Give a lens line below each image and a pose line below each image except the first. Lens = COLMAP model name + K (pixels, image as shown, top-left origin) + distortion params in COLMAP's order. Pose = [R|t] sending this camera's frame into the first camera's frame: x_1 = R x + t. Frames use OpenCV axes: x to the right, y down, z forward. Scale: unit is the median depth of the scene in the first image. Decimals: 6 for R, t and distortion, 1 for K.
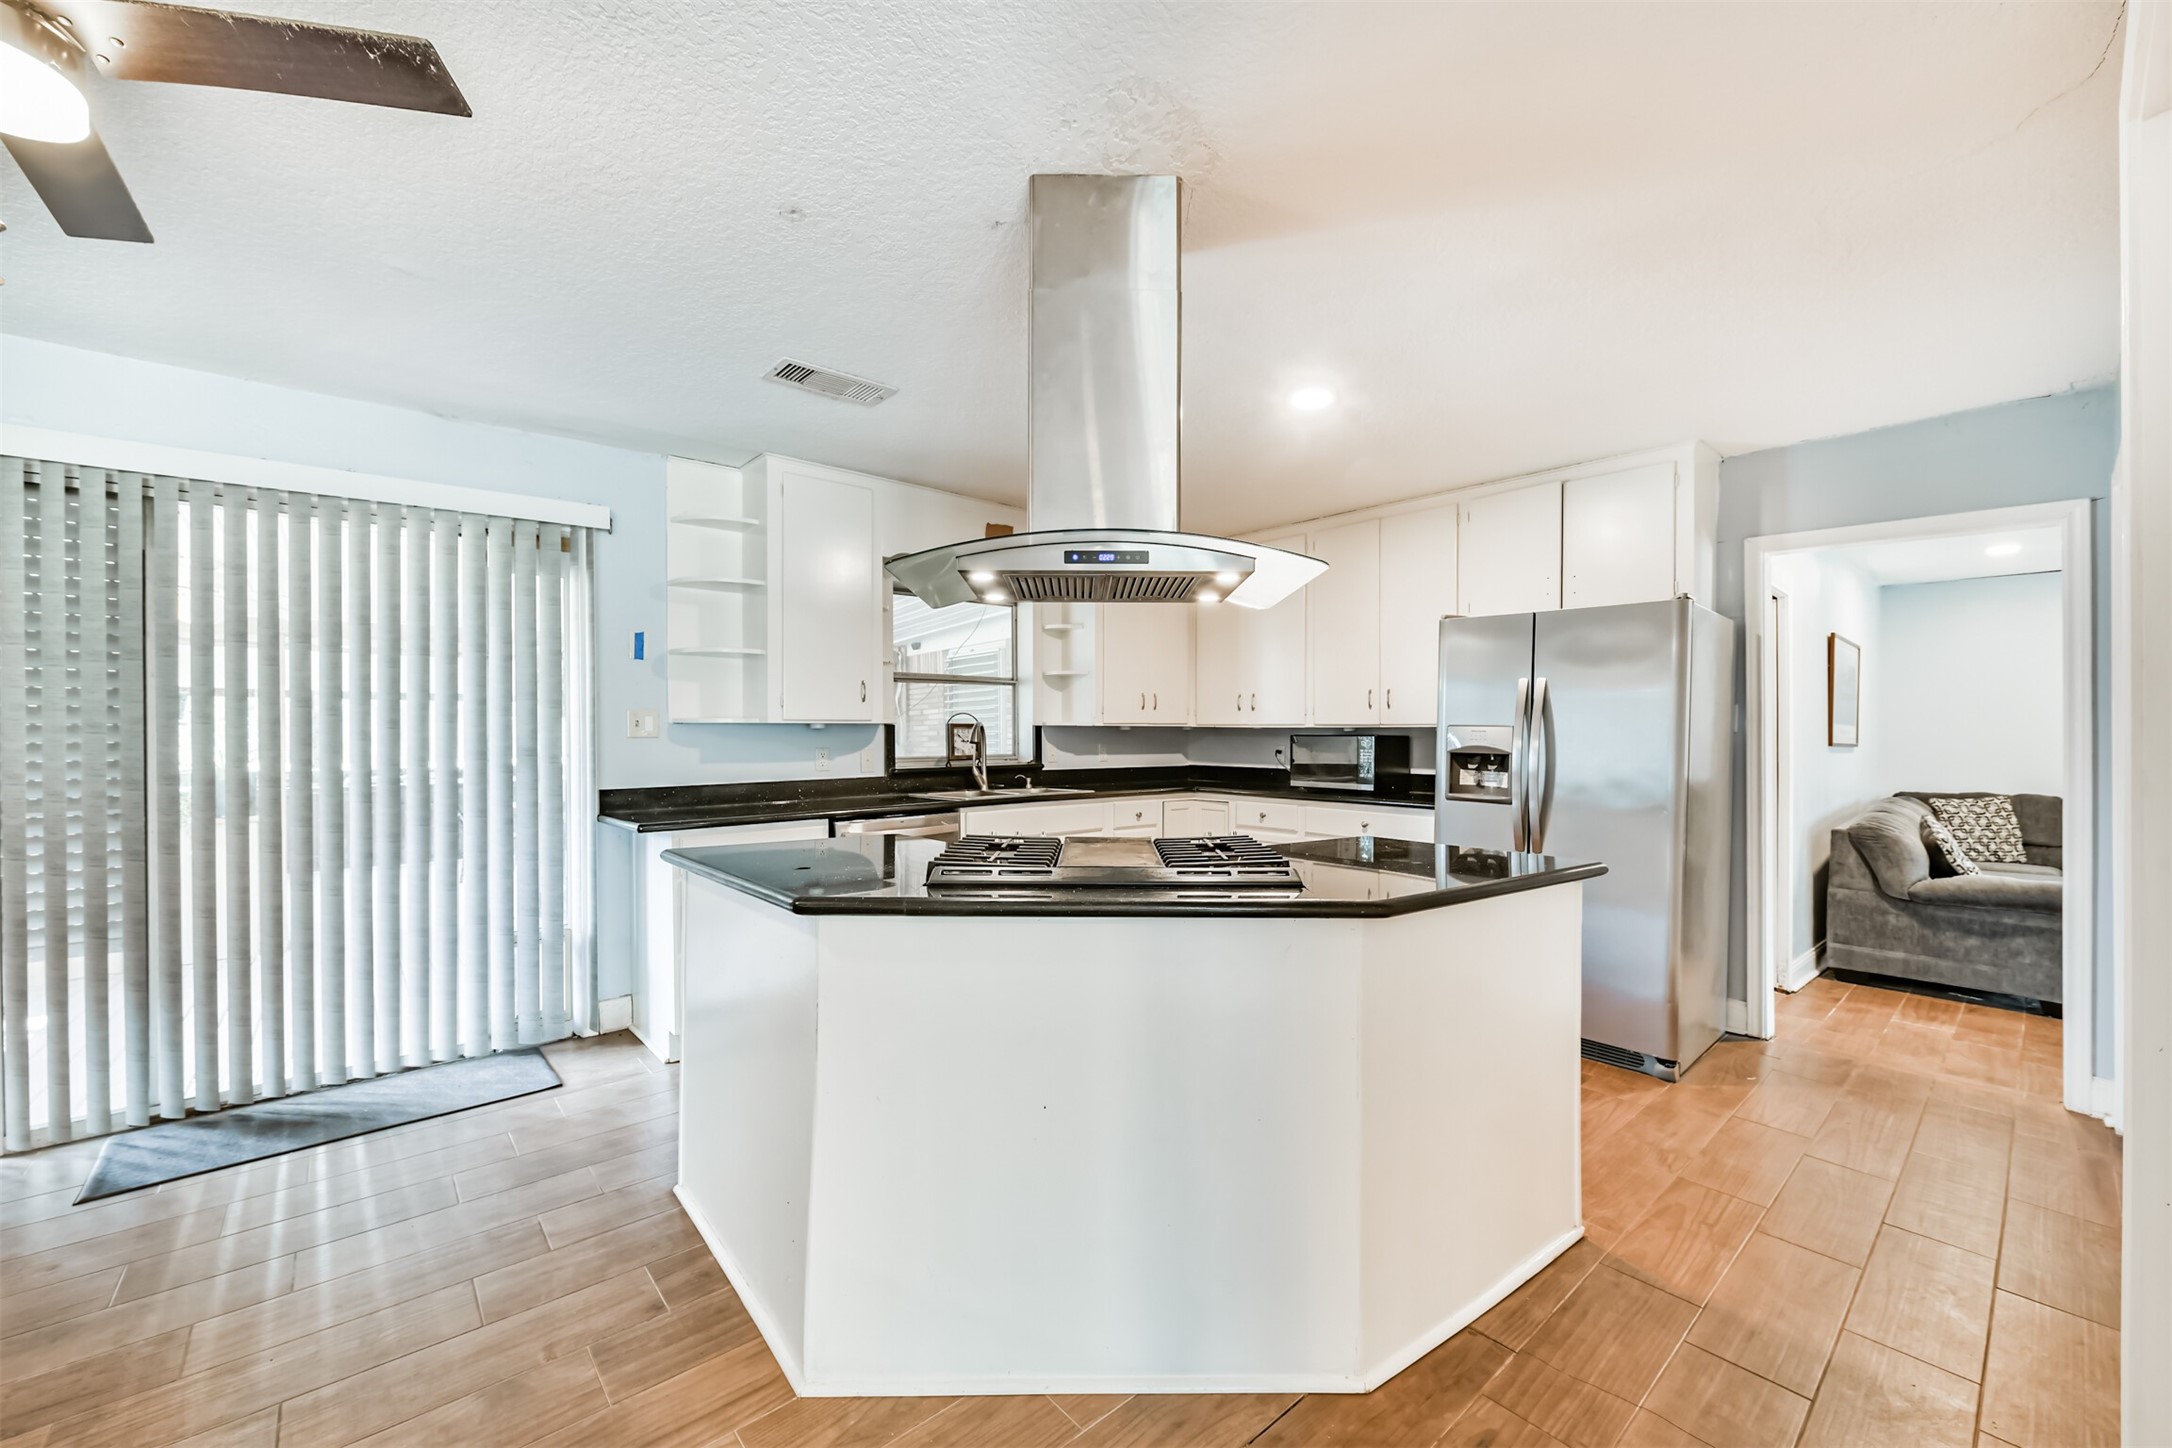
lens RADIAL K [[847.8, 0, 1089.3], [0, 847.8, 732.4], [0, 0, 1]] dist [0.000079, -0.000075]
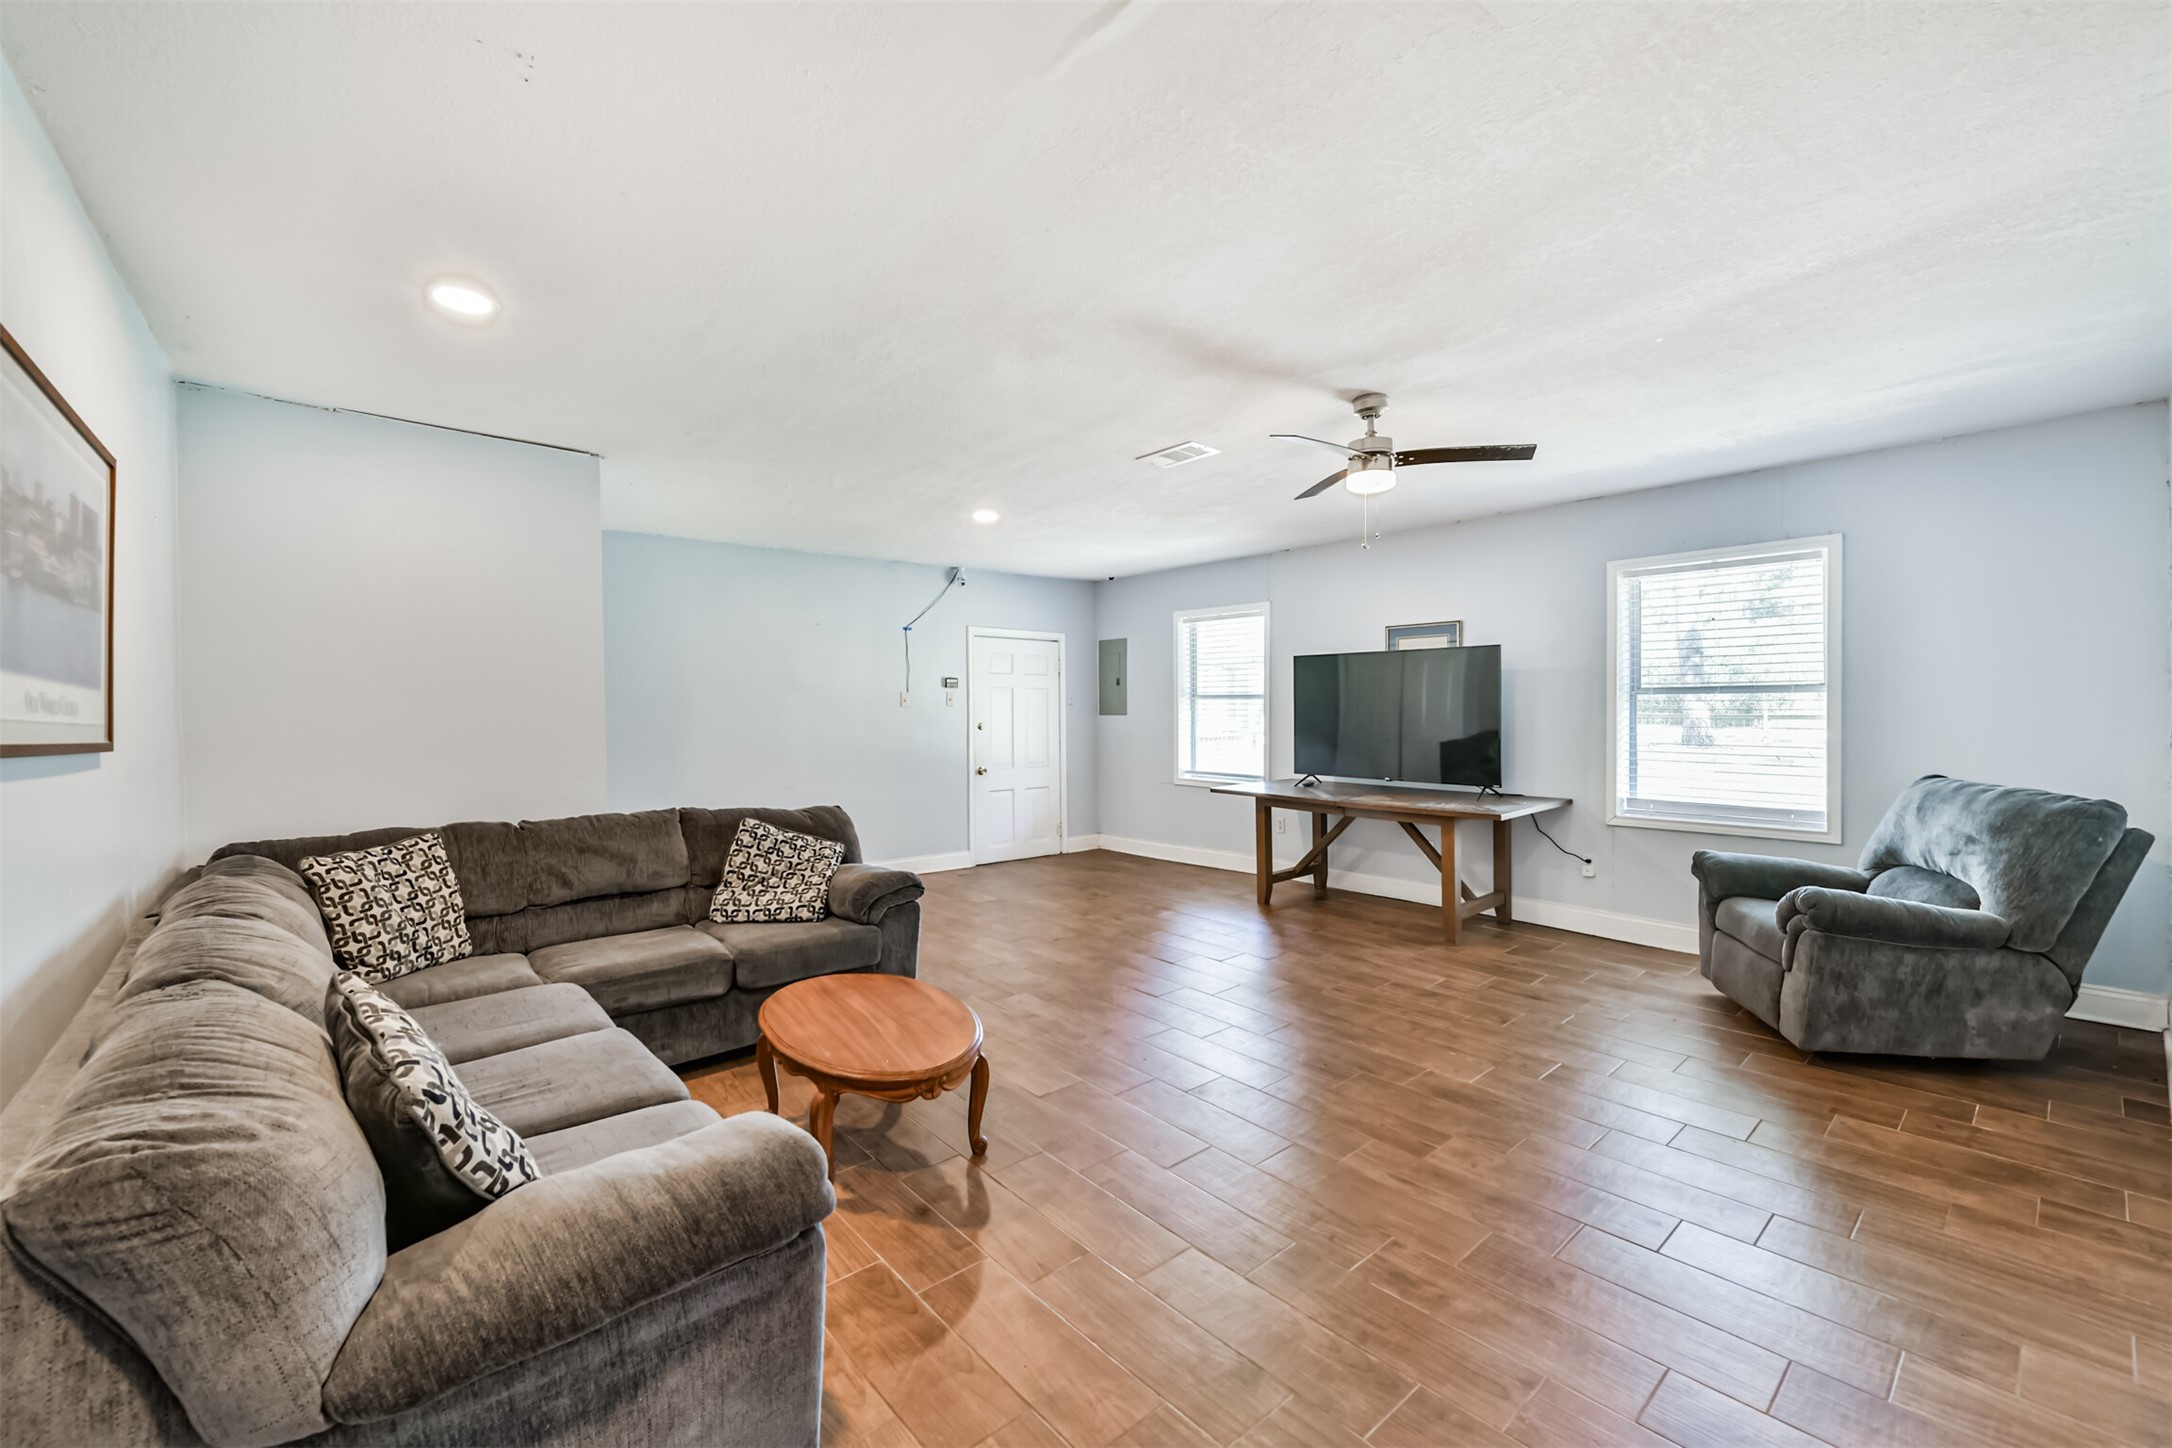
lens RADIAL K [[847.8, 0, 1084.3], [0, 847.8, 723.2], [0, 0, 1]] dist [0.000079, -0.000075]
pose [[0.002490, -0.005132, 0.999984, 0.567418], [0.005039, 0.999974, 0.005119, 0.006310], [-0.999984, 0.005026, 0.002516, 0.608282]]
